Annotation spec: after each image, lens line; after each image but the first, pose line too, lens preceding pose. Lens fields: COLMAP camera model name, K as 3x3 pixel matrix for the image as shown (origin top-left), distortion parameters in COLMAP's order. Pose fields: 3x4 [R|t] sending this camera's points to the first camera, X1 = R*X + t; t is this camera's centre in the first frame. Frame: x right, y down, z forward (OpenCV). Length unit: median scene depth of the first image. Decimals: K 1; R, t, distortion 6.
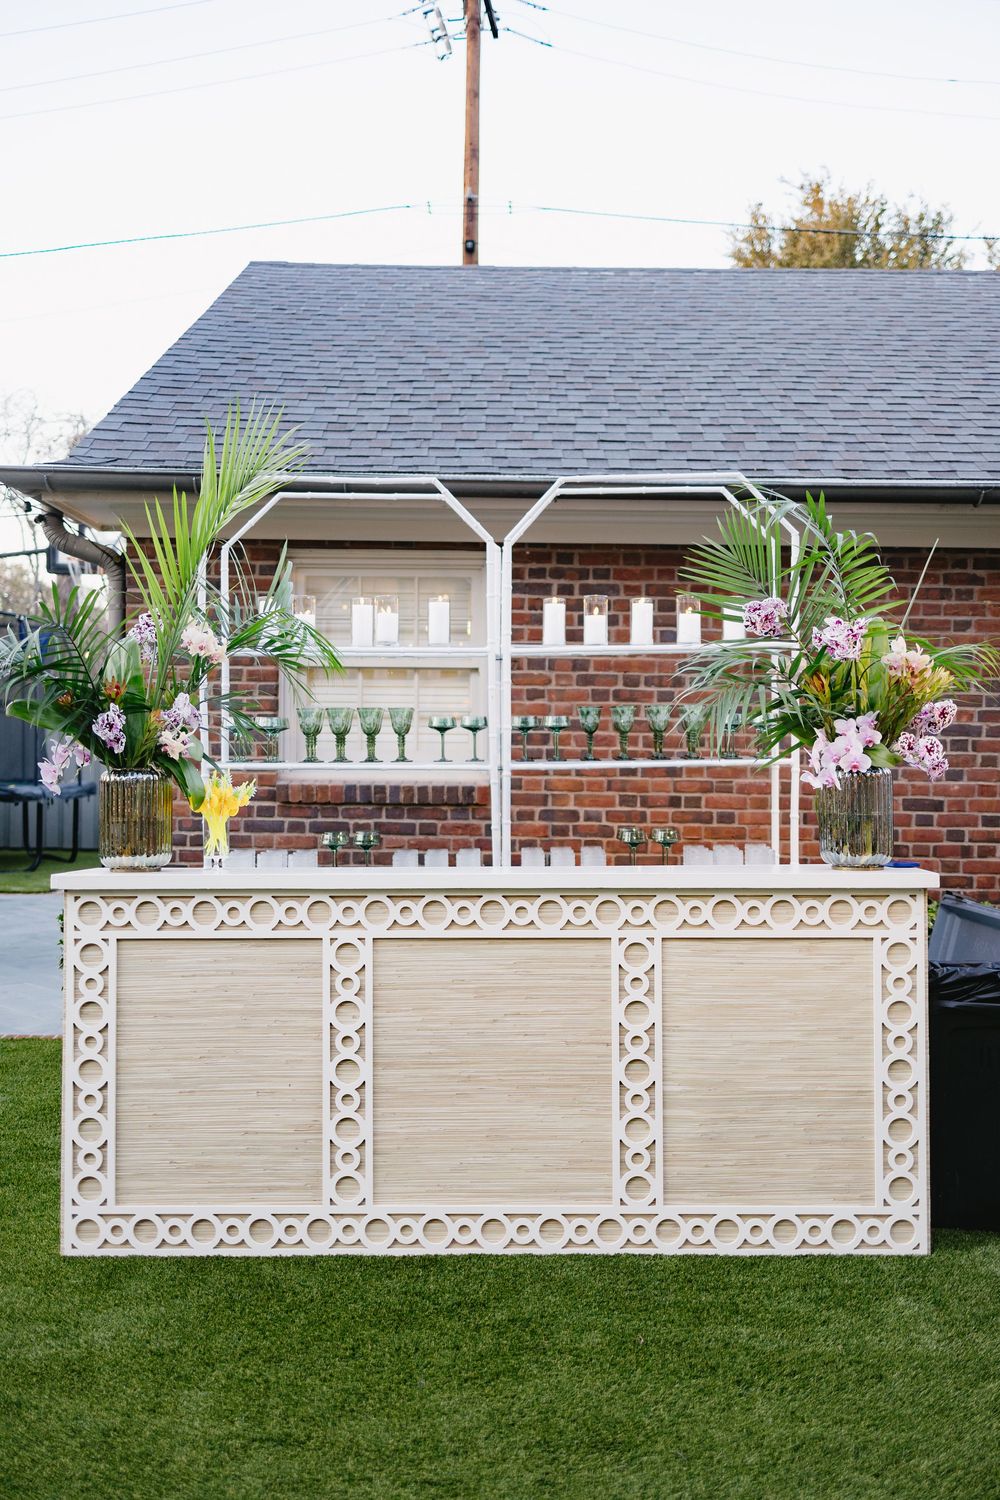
lens RADIAL K [[1479.8, 0, 500.0], [0, 1479.8, 750.0], [0, 0, 1]] dist [0.009294, -0.009766]
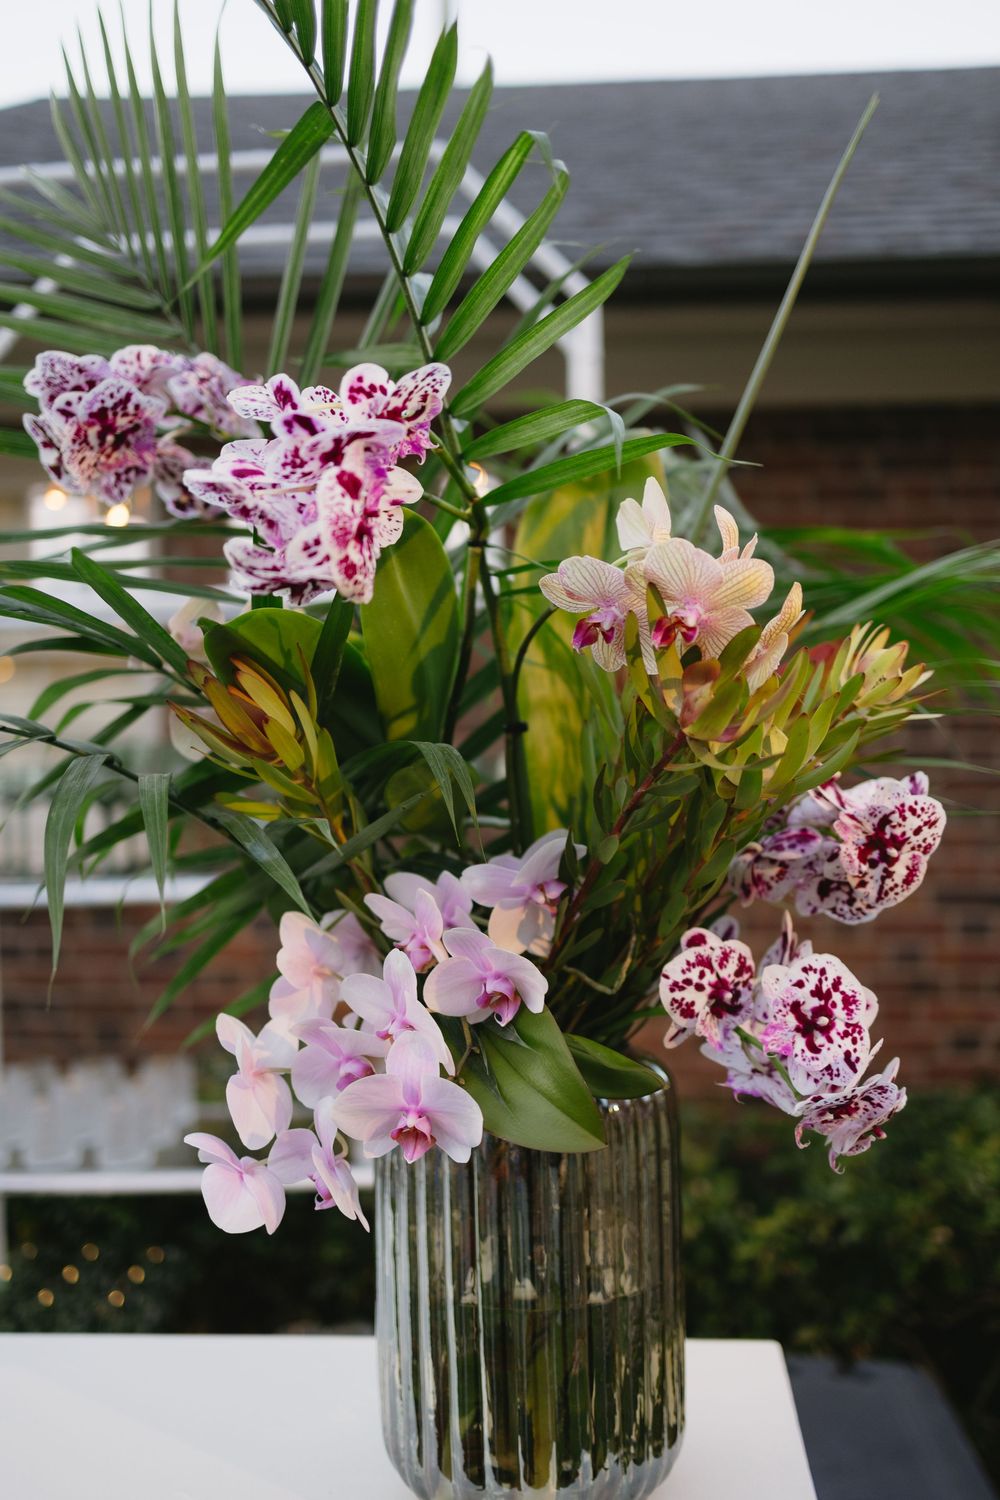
lens RADIAL K [[1479.8, 0, 500.0], [0, 1479.8, 750.0], [0, 0, 1]] dist [0.009294, -0.009766]
pose [[0.997629, -0.014232, -0.067330, 0.259724], [0.015355, 0.999751, 0.016191, -0.042207], [0.067083, -0.017186, 0.997599, 0.785617]]
